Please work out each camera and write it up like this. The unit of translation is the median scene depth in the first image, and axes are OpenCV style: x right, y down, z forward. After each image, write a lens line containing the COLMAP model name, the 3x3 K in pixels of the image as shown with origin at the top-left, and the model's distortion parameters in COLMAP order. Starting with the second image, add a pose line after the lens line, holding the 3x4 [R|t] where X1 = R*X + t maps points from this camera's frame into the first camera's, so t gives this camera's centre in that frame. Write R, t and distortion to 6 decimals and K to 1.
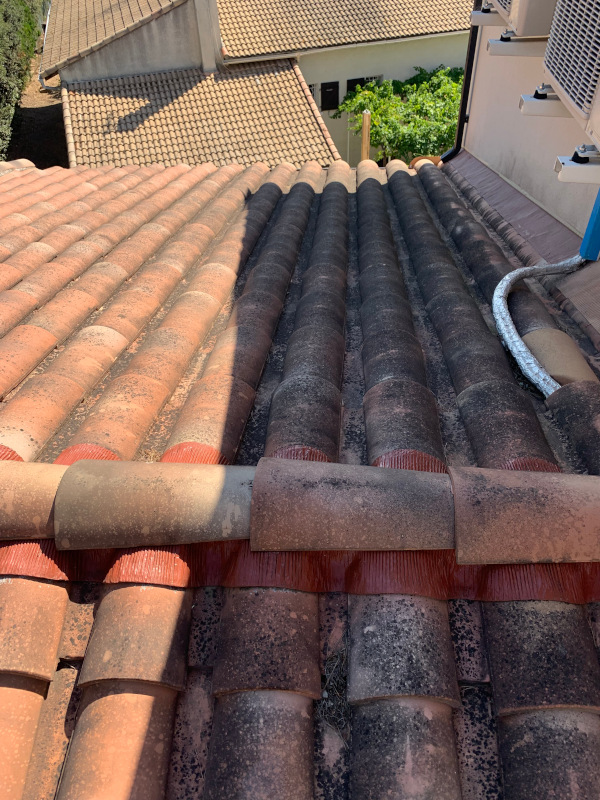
lens RADIAL K [[586.1, 0, 299.9], [0, 586.1, 386.5], [0, 0, 1]] dist [0.049243, -0.050230]
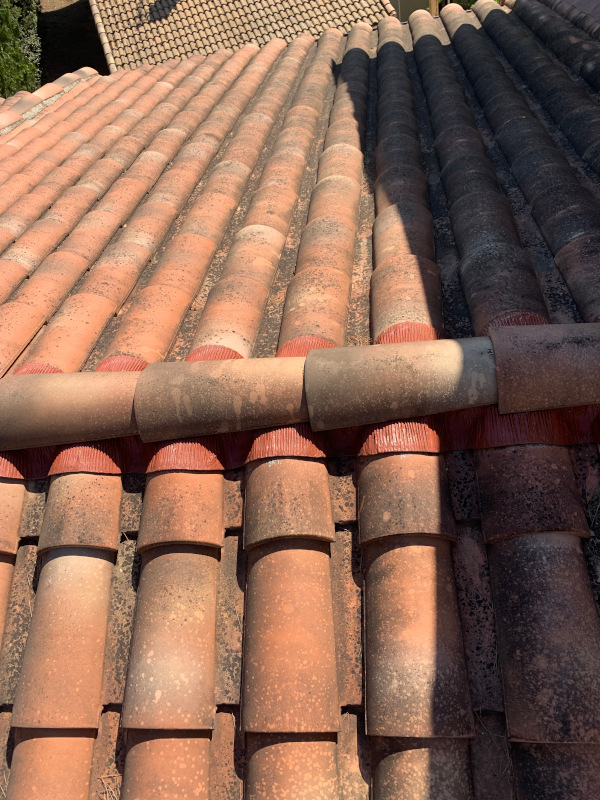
lens RADIAL K [[586.1, 0, 299.9], [0, 586.1, 386.5], [0, 0, 1]] dist [0.049243, -0.050230]
pose [[0.989025, -0.109877, -0.098773, -0.316040], [0.125753, 0.976972, 0.172374, 0.005426], [0.077559, -0.182903, 0.980067, -0.045945]]
